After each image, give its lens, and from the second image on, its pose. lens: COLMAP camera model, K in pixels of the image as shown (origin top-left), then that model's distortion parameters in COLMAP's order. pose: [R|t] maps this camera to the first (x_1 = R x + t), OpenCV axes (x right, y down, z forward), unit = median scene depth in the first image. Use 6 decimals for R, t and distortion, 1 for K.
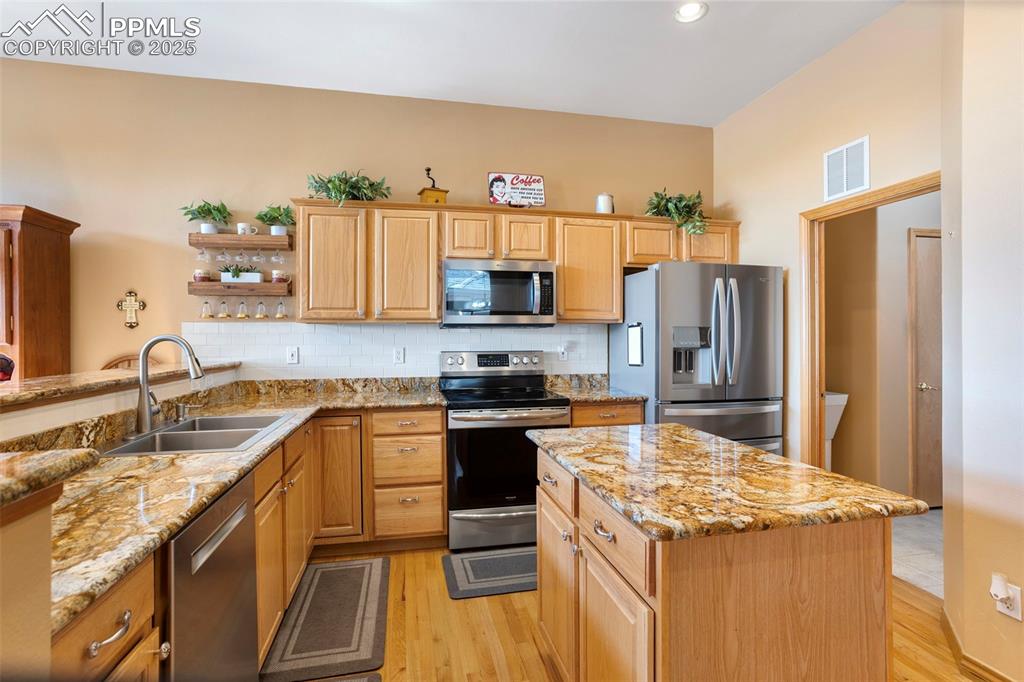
lens RADIAL K [[498.5, 0, 514.1], [0, 498.5, 327.7], [0, 0, 1]] dist [-0.057860, 0.040349]
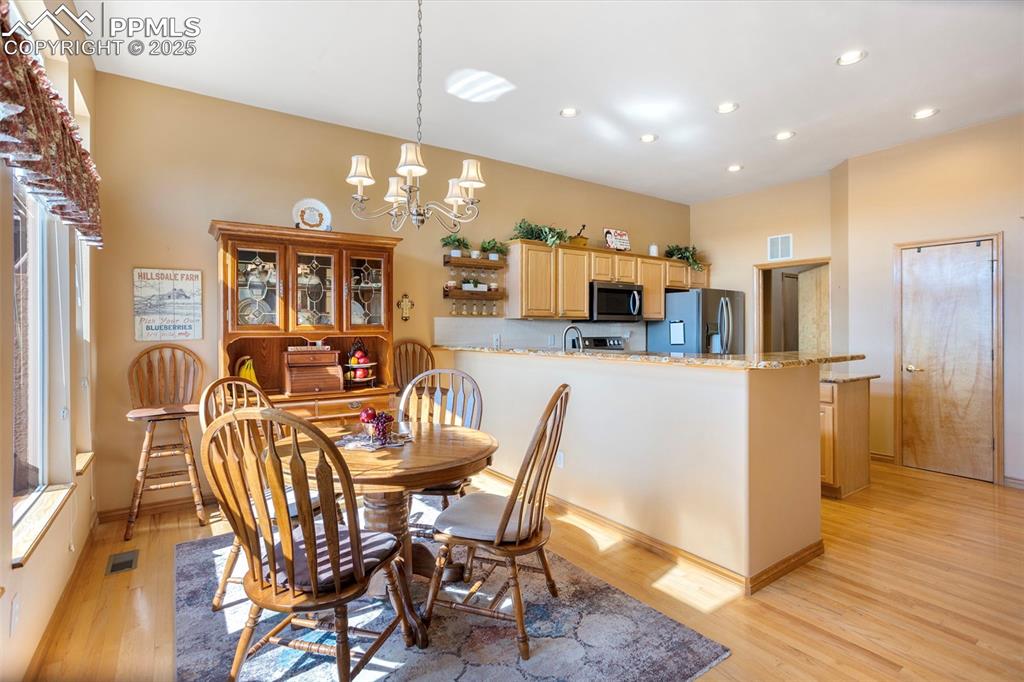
lens RADIAL K [[498.5, 0, 514.1], [0, 498.5, 327.7], [0, 0, 1]] dist [-0.057860, 0.040349]
pose [[0.921884, 0.002829, 0.387455, -0.998826], [-0.004191, 0.999988, 0.002673, 0.014446], [-0.387443, -0.004088, 0.921885, -0.416441]]
